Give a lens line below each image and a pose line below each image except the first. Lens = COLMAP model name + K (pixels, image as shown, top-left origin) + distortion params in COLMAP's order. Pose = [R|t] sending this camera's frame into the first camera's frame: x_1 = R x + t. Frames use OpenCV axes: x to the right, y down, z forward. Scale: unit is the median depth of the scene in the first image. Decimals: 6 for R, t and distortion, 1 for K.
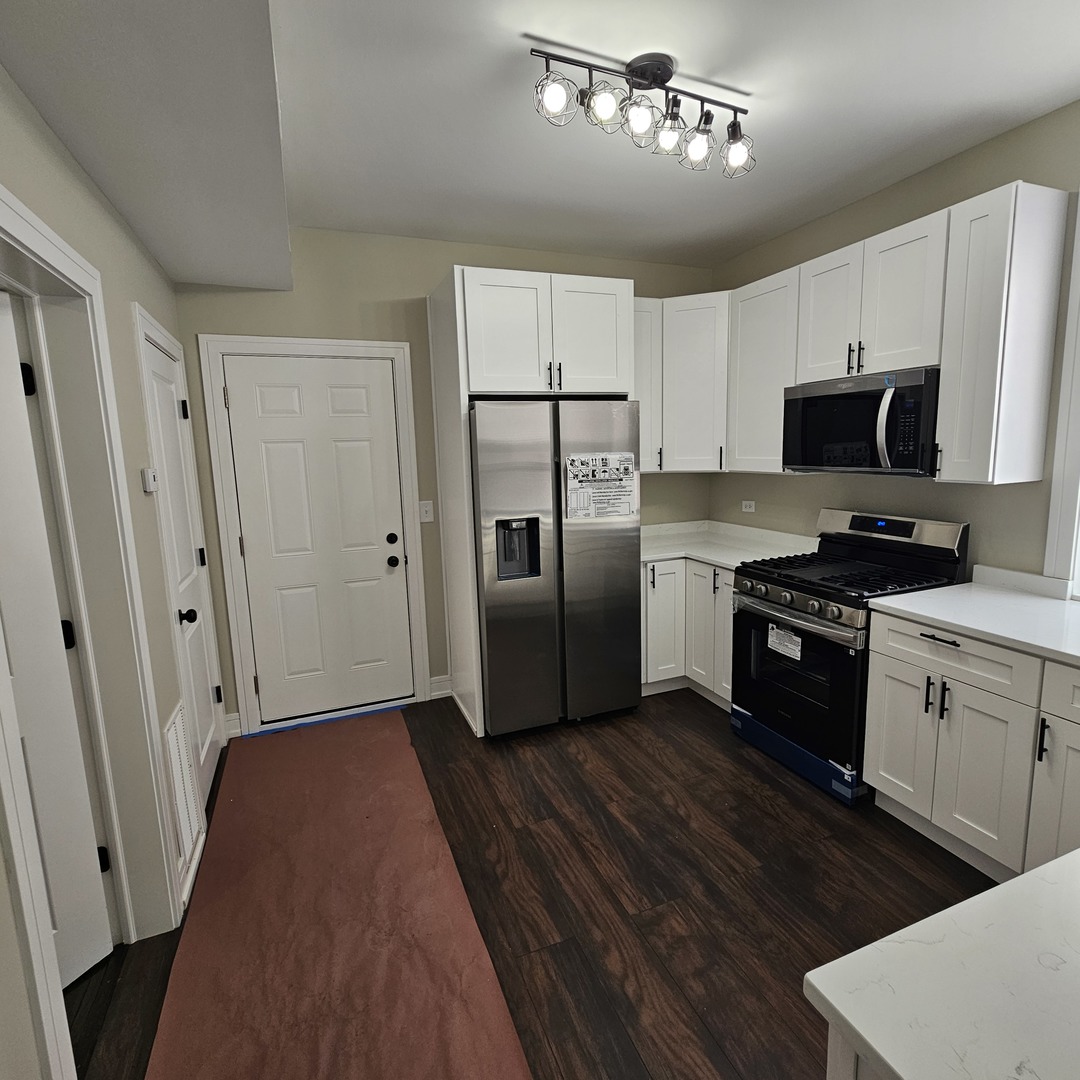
lens RADIAL K [[601.8, 0, 540.0], [0, 601.8, 540.0], [0, 0, 1]] dist [0.003755, 0.000889]
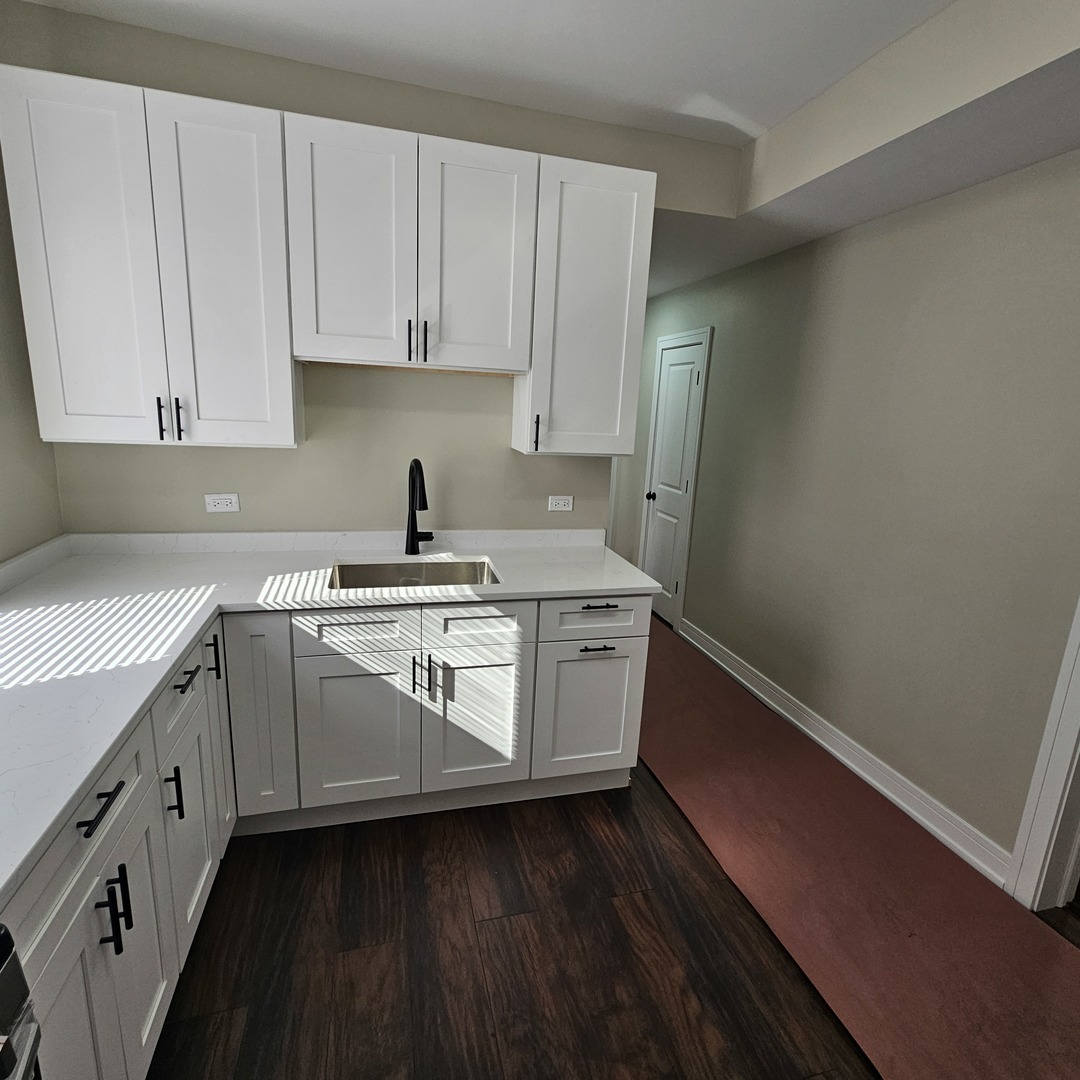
lens RADIAL K [[601.8, 0, 540.0], [0, 601.8, 540.0], [0, 0, 1]] dist [0.003755, 0.000889]
pose [[-0.994121, -0.040868, 0.100269, 0.304247], [-0.001204, 0.930151, 0.367174, -0.255646], [-0.108271, 0.364895, -0.924732, 1.534279]]
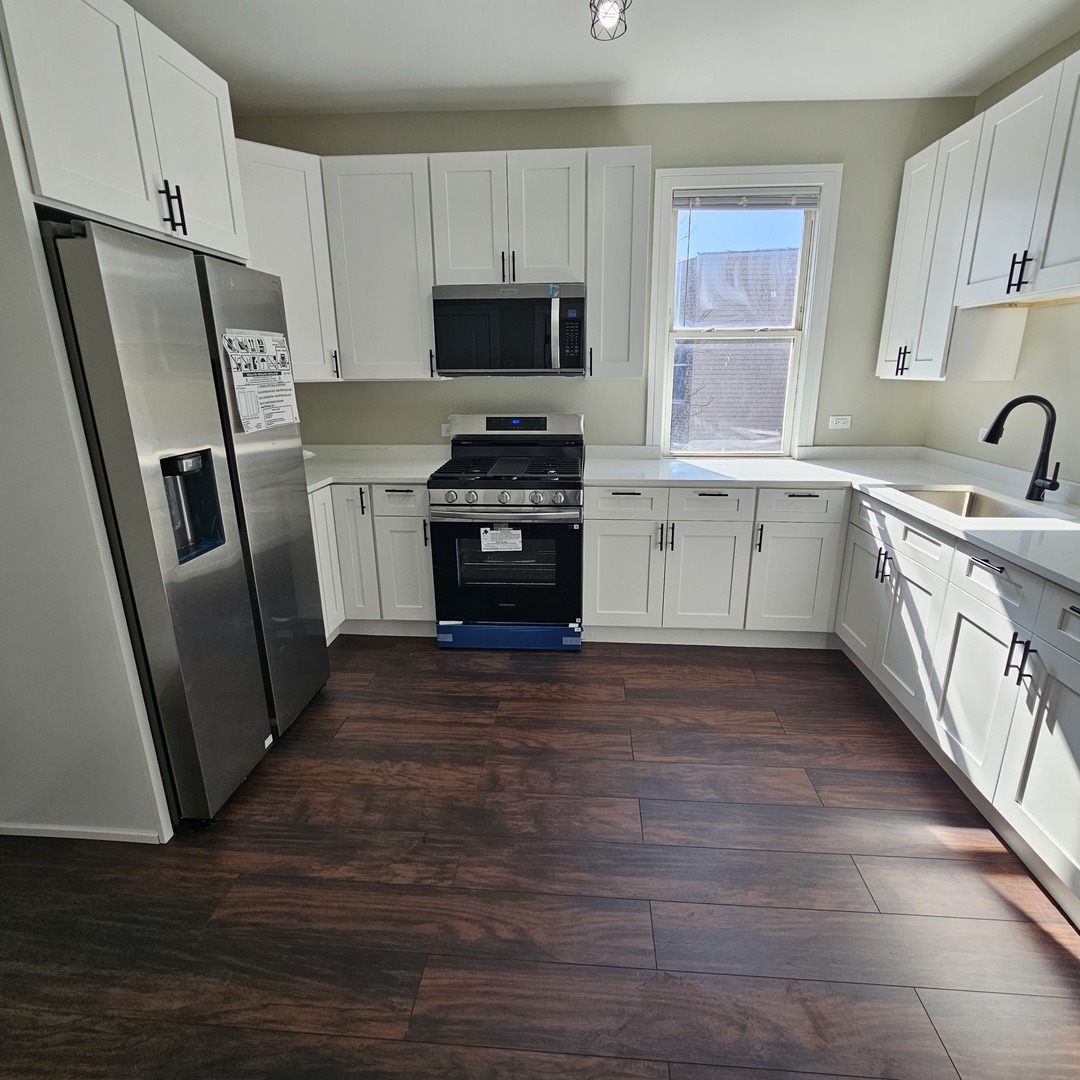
lens RADIAL K [[573.6, 0, 545.0], [0, 573.6, 525.4], [0, 0, 1]] dist [-0.003459, -0.000027]
pose [[0.423039, -0.216826, 0.879787, -0.440473], [0.134664, 0.975209, 0.175591, -0.019475], [-0.896049, 0.044194, 0.441750, 0.494371]]
